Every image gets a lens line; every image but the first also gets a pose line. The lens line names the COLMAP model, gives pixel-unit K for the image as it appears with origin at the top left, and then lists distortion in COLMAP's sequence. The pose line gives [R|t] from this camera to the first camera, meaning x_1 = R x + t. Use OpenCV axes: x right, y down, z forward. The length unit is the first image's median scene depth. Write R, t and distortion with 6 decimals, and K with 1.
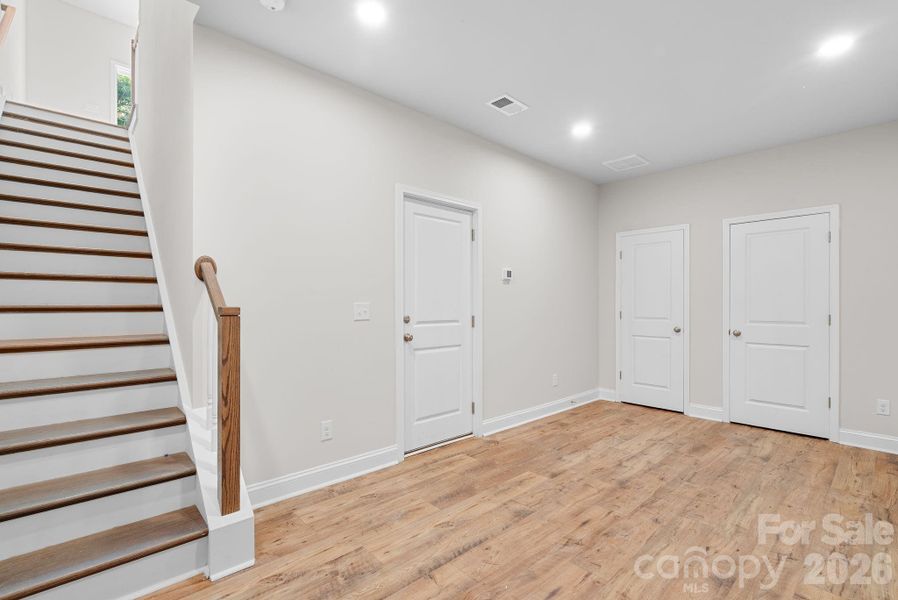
lens RADIAL K [[411.1, 0, 451.9], [0, 411.1, 303.1], [0, 0, 1]] dist [-0.001472, -0.000453]
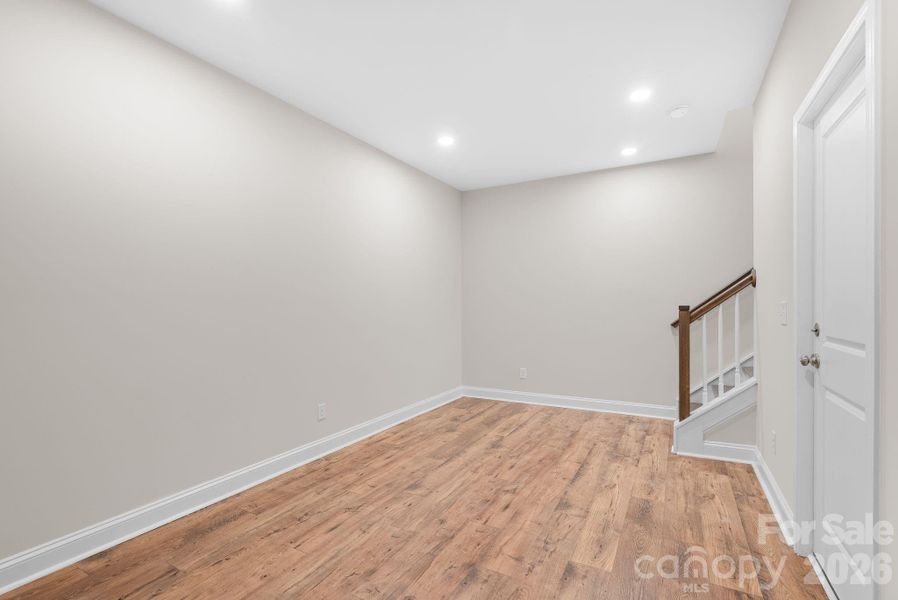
lens RADIAL K [[411.1, 0, 448.7], [0, 411.1, 303.2], [0, 0, 1]] dist [-0.001472, -0.000453]
pose [[-0.951515, 0.002324, -0.307593, 0.753894], [0.004379, 0.999972, -0.005993, 0.003480], [0.307570, -0.007050, -0.951499, 1.872918]]
